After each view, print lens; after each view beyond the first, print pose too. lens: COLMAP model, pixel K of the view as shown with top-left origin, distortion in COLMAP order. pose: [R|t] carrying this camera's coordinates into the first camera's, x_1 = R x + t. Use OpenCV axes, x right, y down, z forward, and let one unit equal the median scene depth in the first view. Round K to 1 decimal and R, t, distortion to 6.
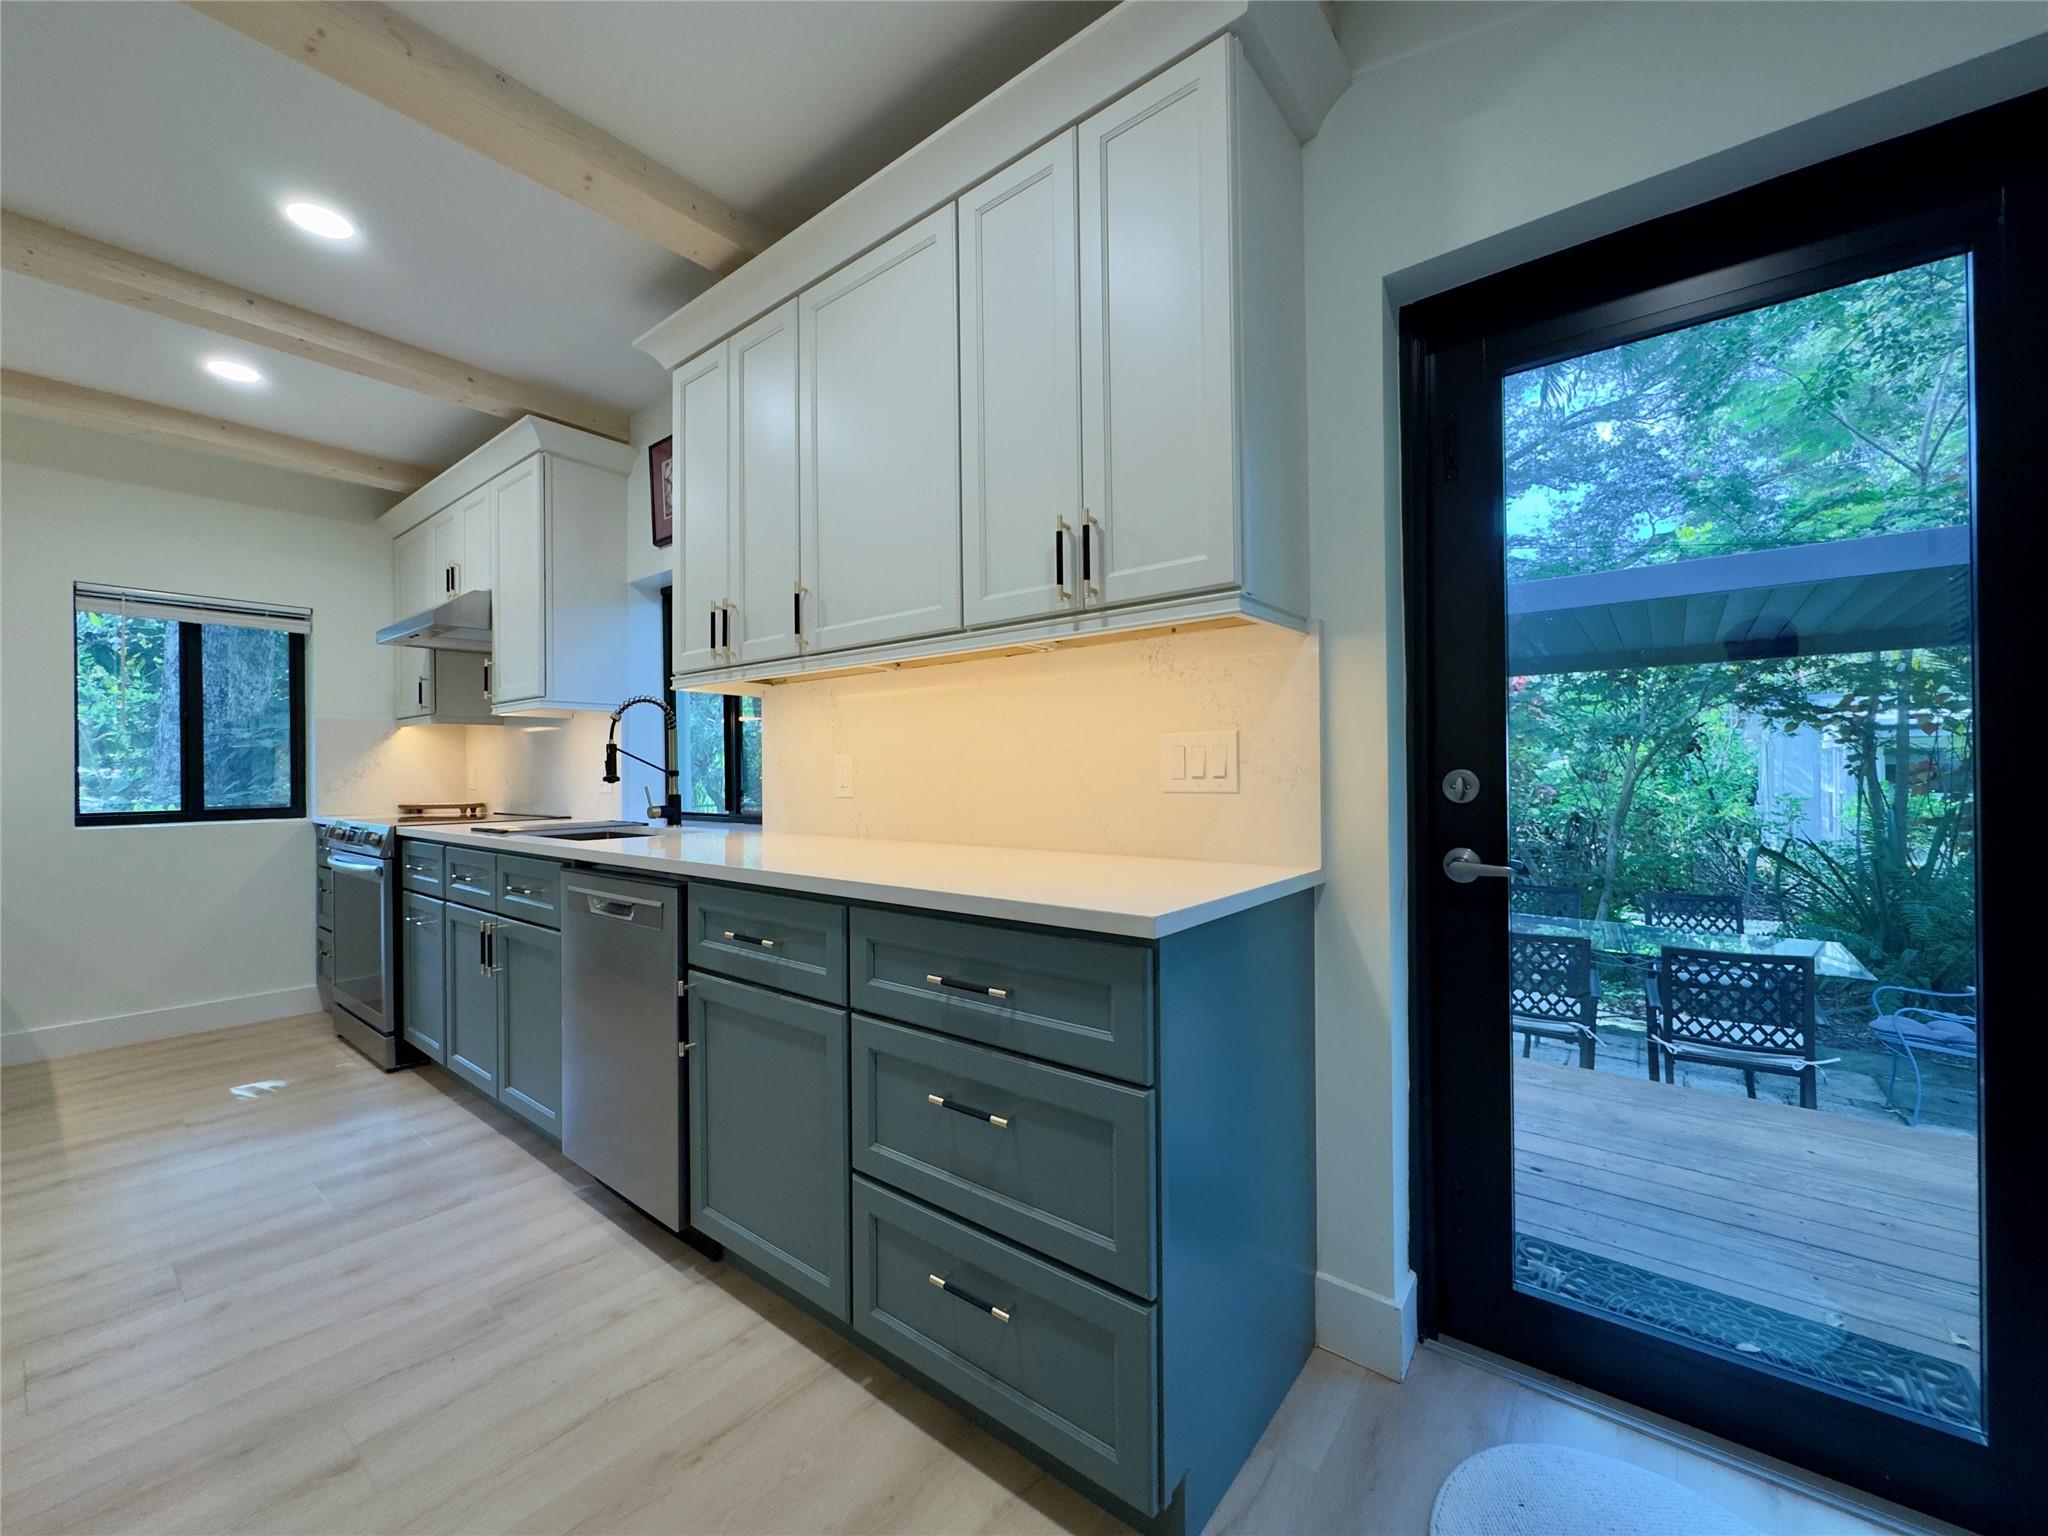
lens RADIAL K [[820.5, 0, 1018.5], [0, 820.5, 766.7], [0, 0, 1]] dist [-0.001678, -0.000821]
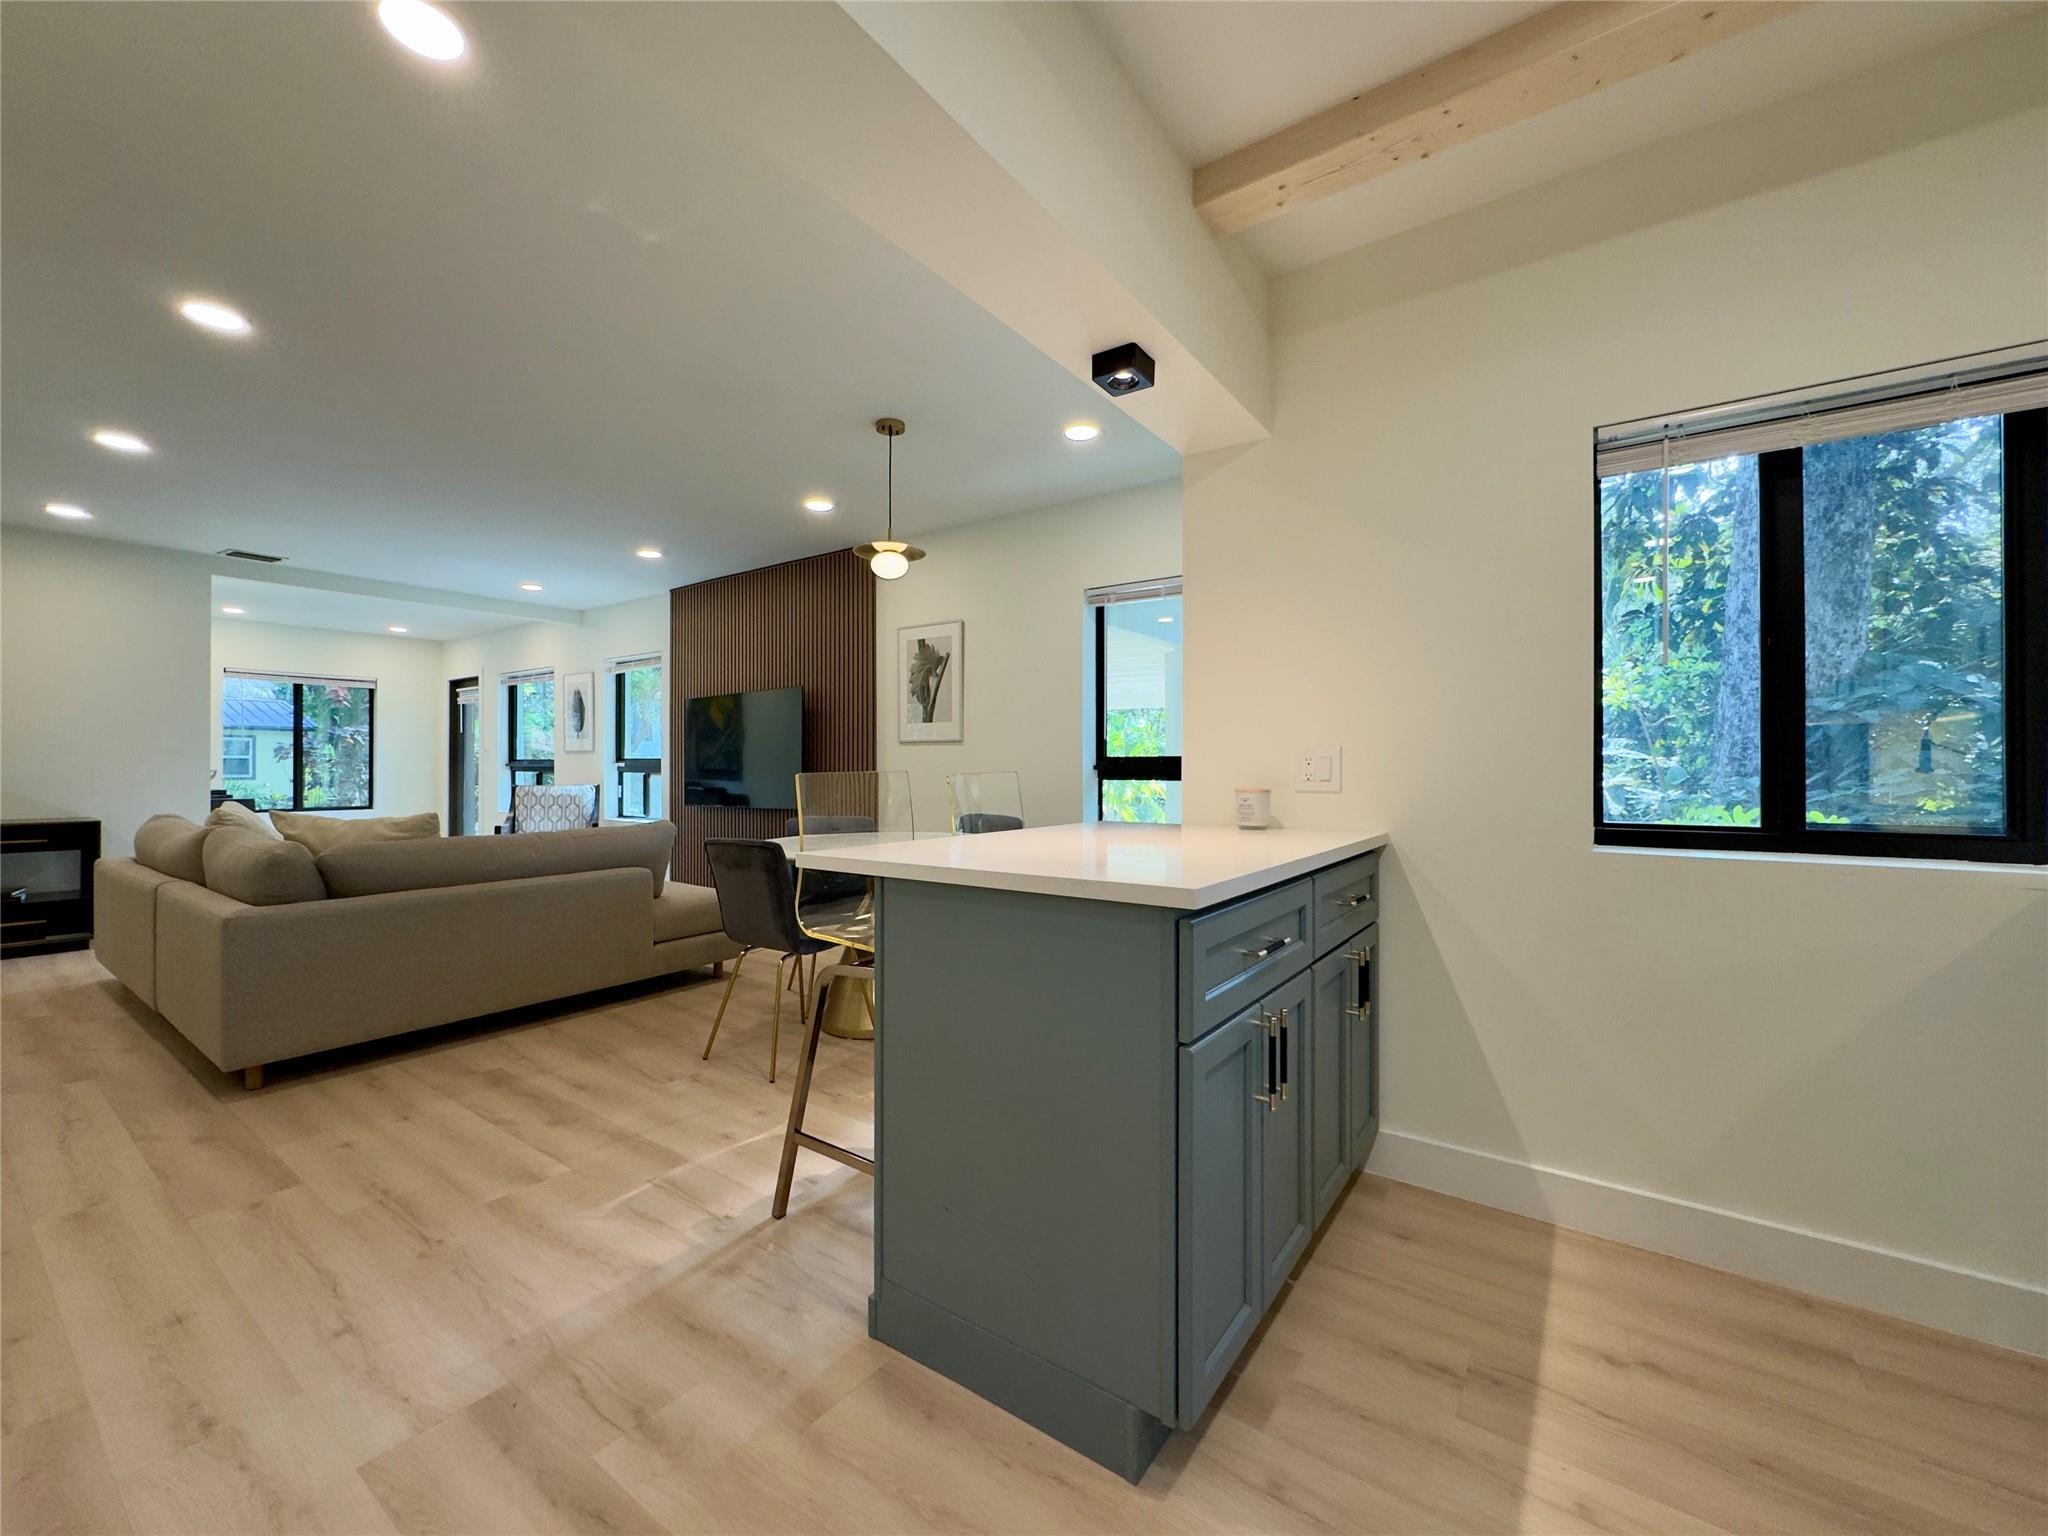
lens RADIAL K [[820.5, 0, 1035.2], [0, 820.5, 765.6], [0, 0, 1]] dist [-0.001678, -0.000821]
pose [[0.066094, 0.007539, -0.997785, -0.524506], [0.002305, 0.999968, 0.007709, 0.008145], [0.997811, -0.002809, 0.066074, 0.496065]]
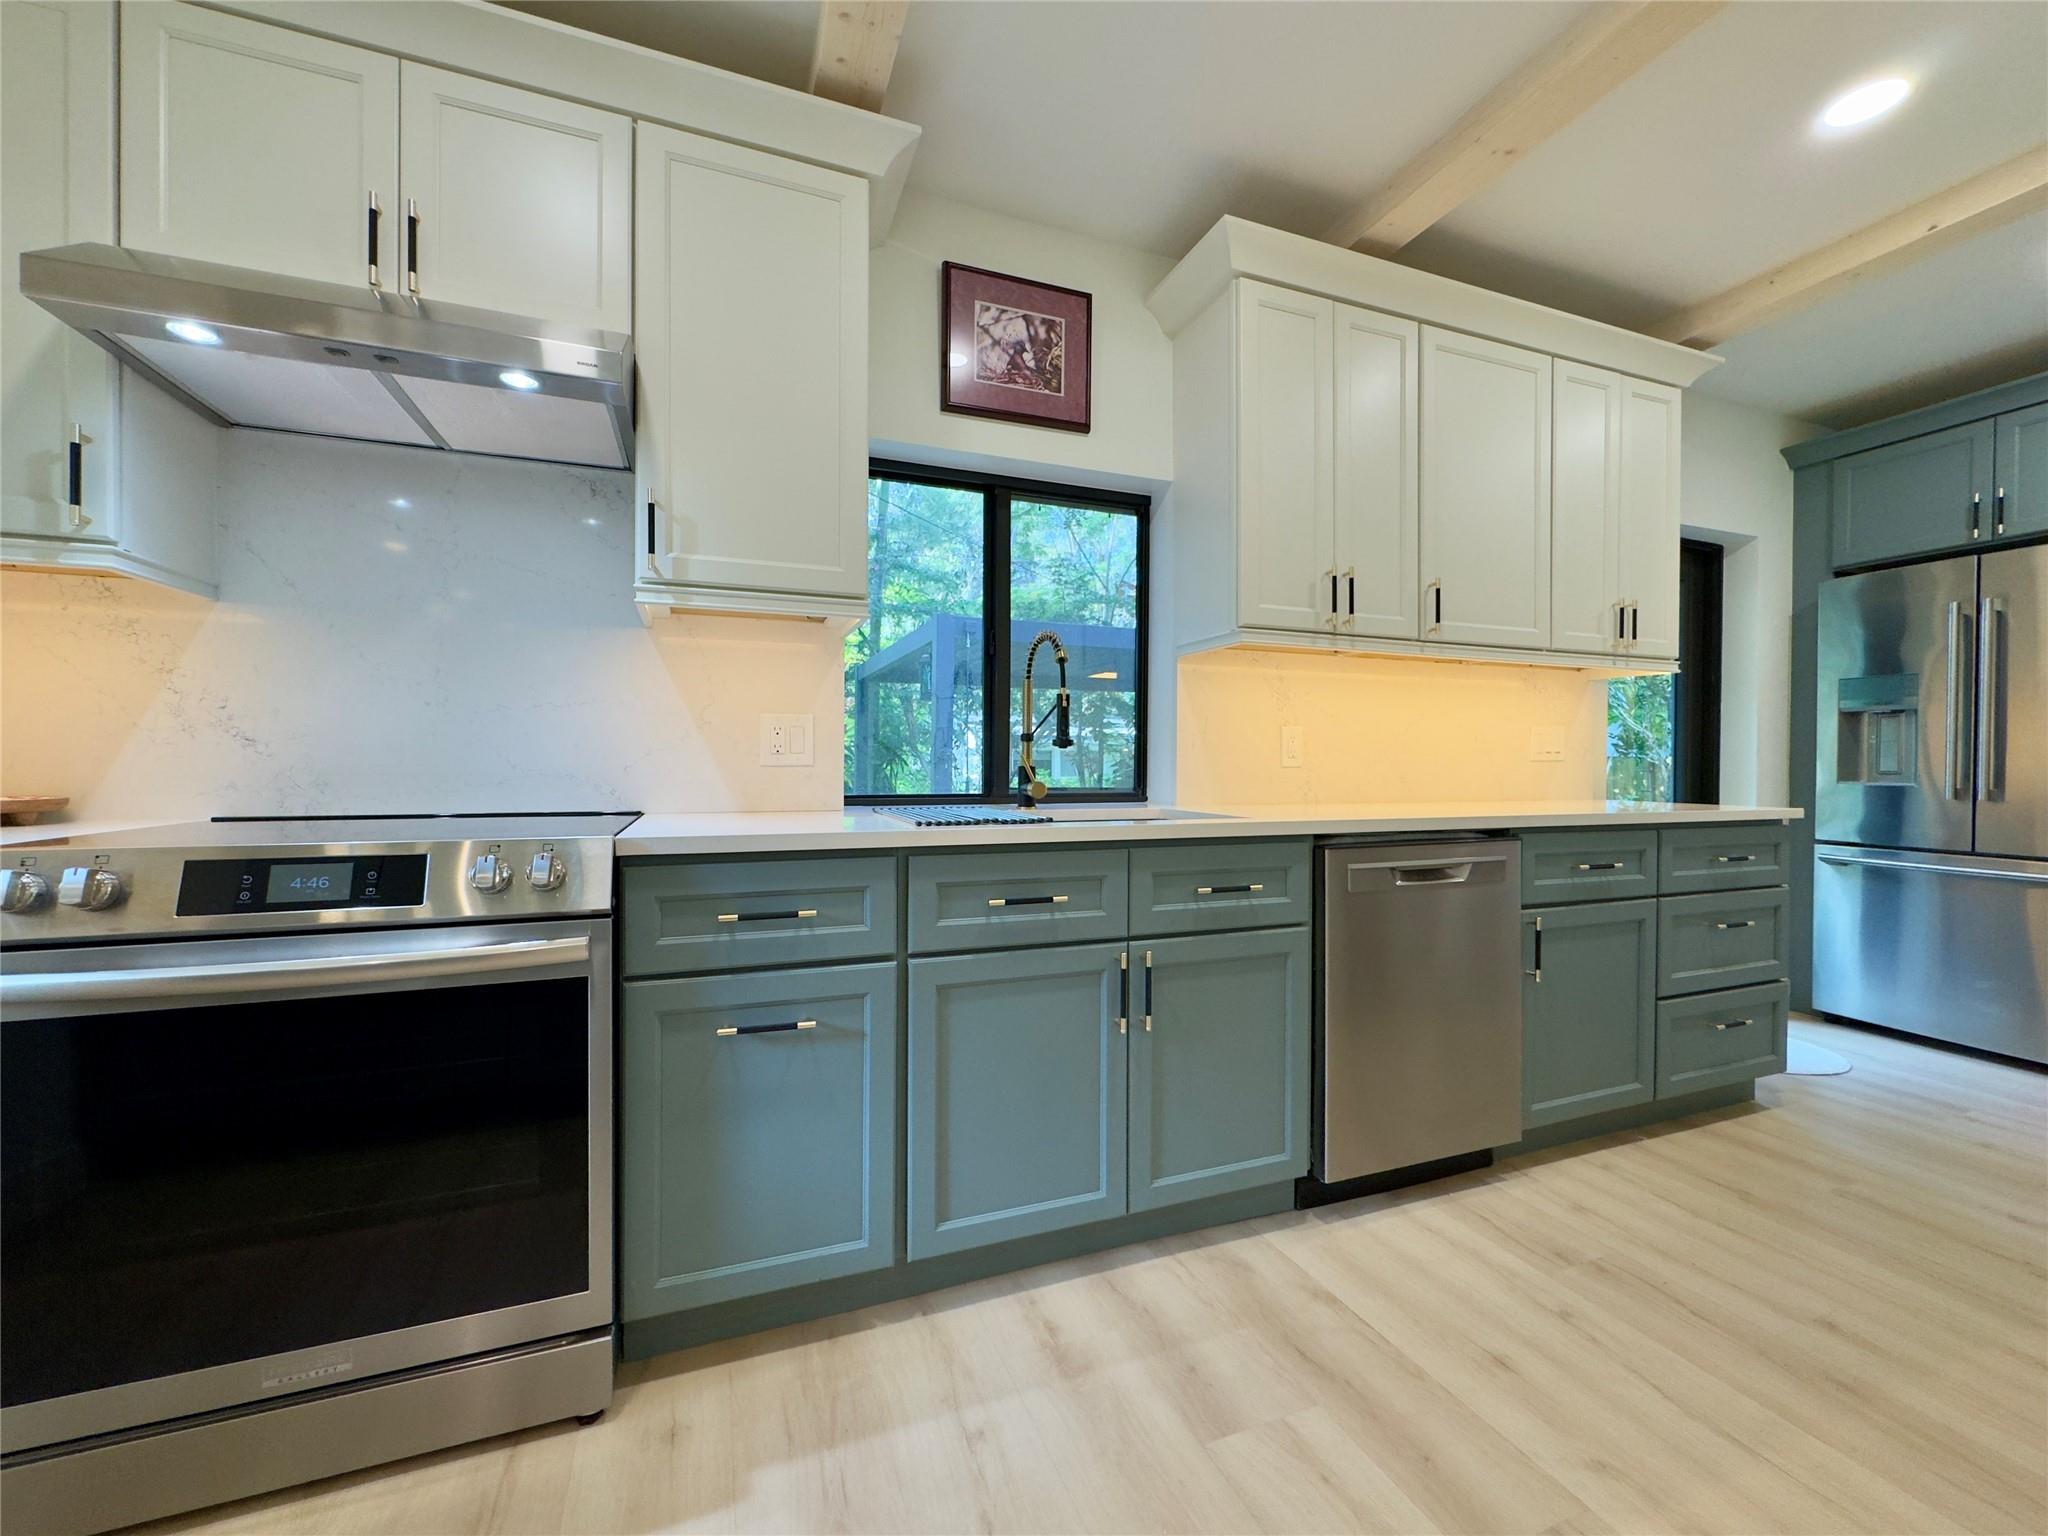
lens RADIAL K [[820.5, 0, 1012.8], [0, 820.5, 772.8], [0, 0, 1]] dist [-0.001678, -0.000821]
pose [[0.495365, 0.015900, 0.868540, -1.593953], [-0.016980, 0.999819, -0.008619, 0.068673], [-0.868519, -0.010479, 0.495545, 0.950679]]
